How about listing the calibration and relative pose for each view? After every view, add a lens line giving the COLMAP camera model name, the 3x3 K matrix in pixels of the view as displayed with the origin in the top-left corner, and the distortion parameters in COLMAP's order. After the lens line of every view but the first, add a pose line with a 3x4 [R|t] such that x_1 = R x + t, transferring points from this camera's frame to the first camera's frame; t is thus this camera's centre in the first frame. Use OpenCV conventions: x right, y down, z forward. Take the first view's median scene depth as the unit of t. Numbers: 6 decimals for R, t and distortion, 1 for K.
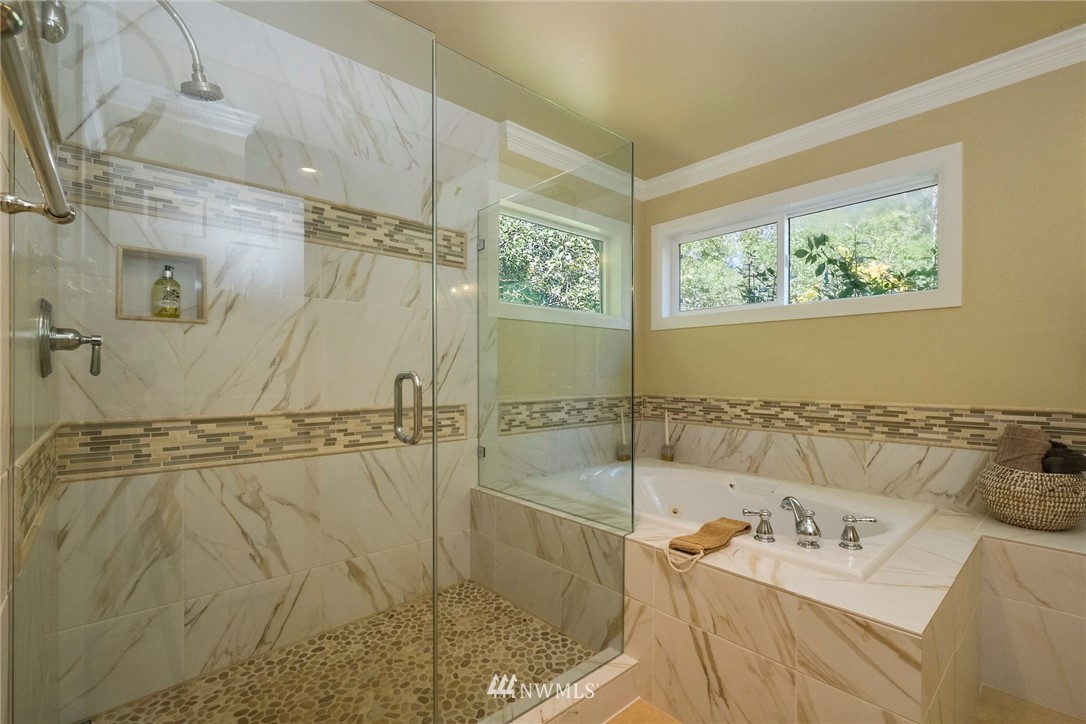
lens RADIAL K [[482.7, 0, 543.2], [0, 482.7, 366.9], [0, 0, 1]] dist [-0.002089, 0.000916]
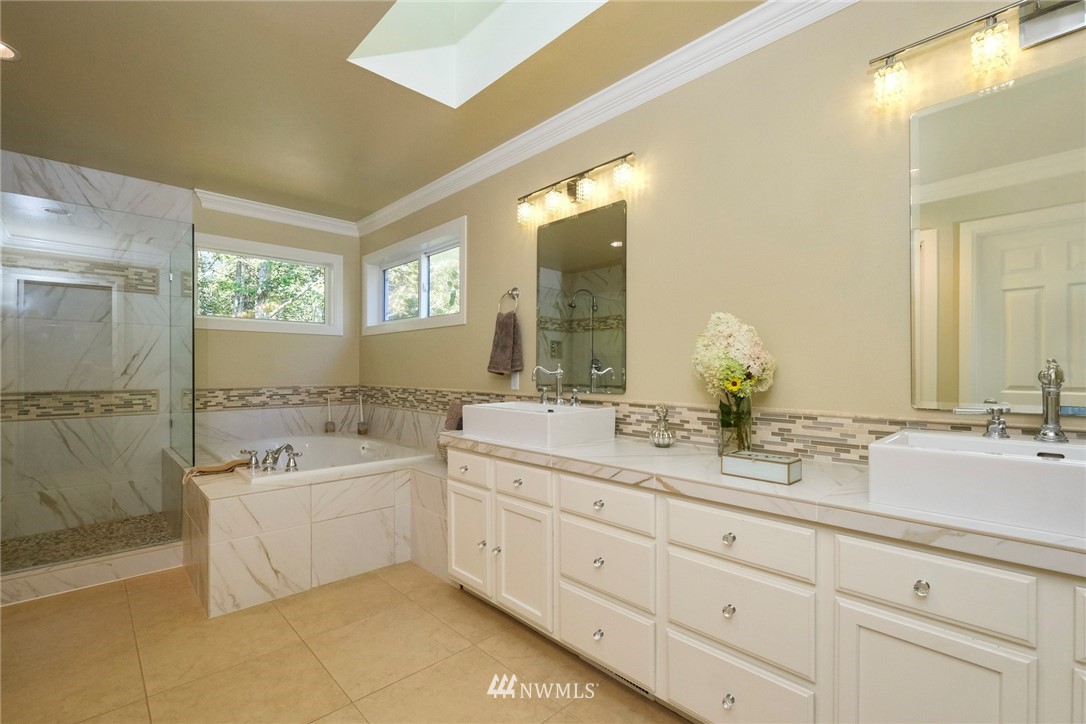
lens RADIAL K [[482.7, 0, 543.1], [0, 482.7, 364.7], [0, 0, 1]] dist [-0.002089, 0.000916]
pose [[0.999638, 0.002890, 0.026758, 0.956008], [-0.002990, 0.999989, 0.003688, -0.004487], [-0.026747, -0.003766, 0.999635, -0.462852]]
